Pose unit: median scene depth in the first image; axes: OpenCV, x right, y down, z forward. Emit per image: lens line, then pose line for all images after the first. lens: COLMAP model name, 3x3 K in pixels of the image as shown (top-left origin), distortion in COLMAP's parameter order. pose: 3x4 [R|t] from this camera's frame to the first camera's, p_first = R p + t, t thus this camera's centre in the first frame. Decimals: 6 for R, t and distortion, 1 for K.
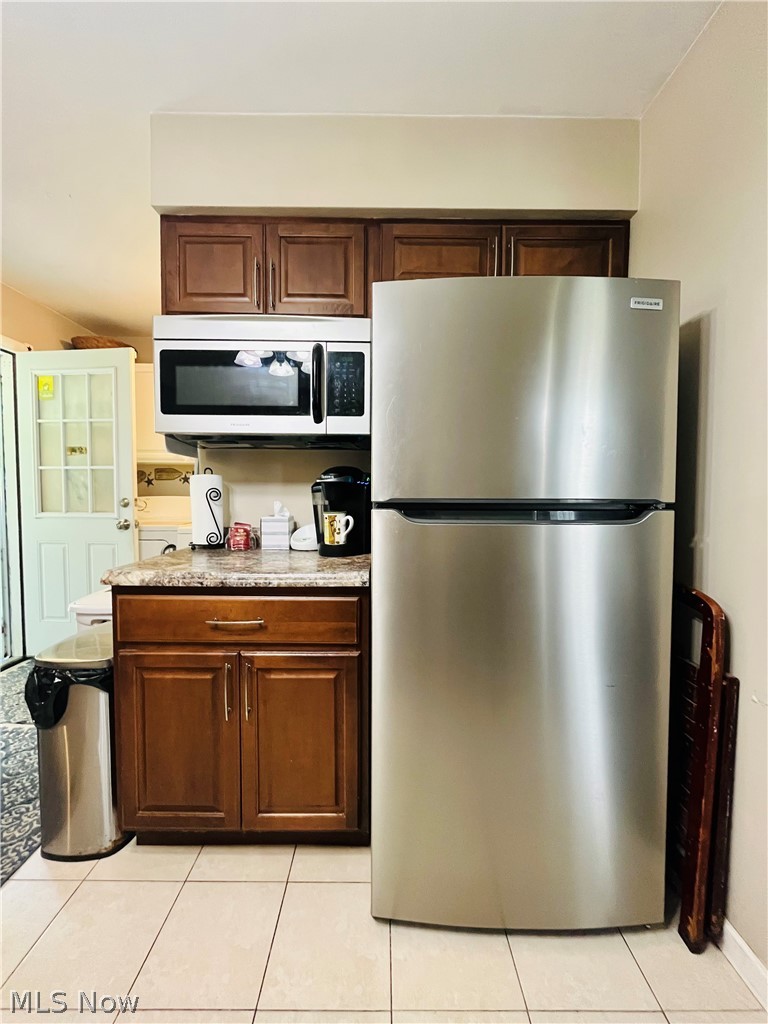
lens RADIAL K [[413.2, 0, 382.0], [0, 413.2, 510.1], [0, 0, 1]] dist [-0.002808, -0.000028]
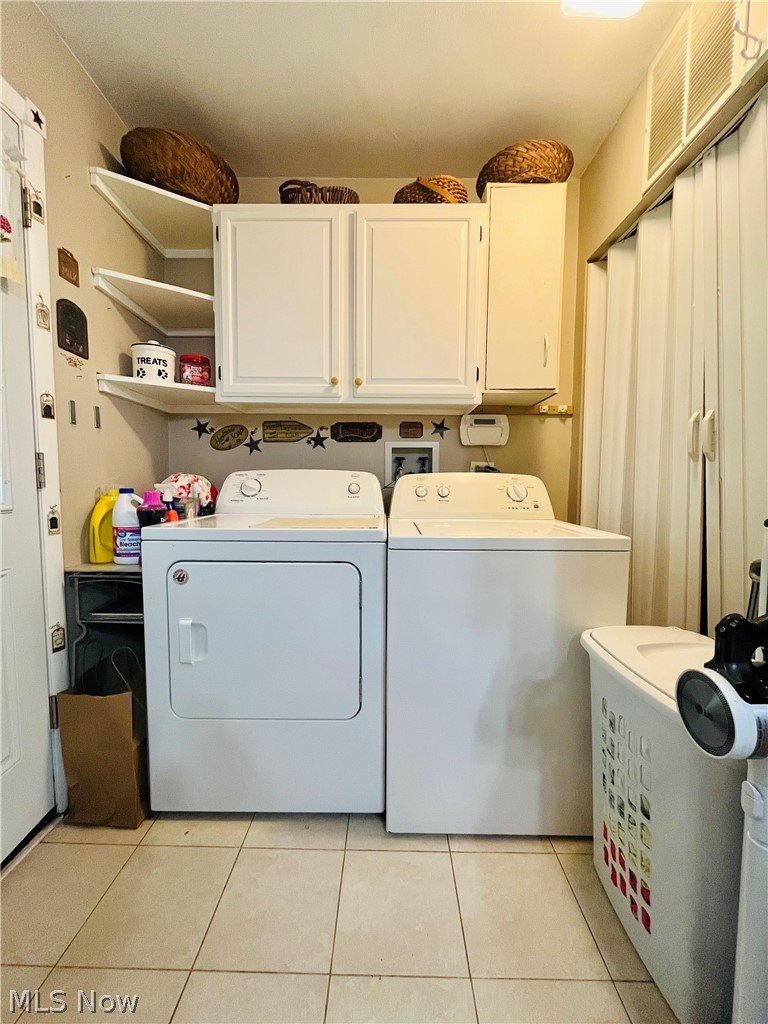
lens RADIAL K [[413.2, 0, 382.0], [0, 413.2, 510.1], [0, 0, 1]] dist [-0.002808, -0.000028]
pose [[0.999837, 0.003390, -0.017723, -0.798796], [-0.002853, 0.999540, 0.030205, 0.004637], [0.017817, -0.030150, 0.999387, 0.926990]]
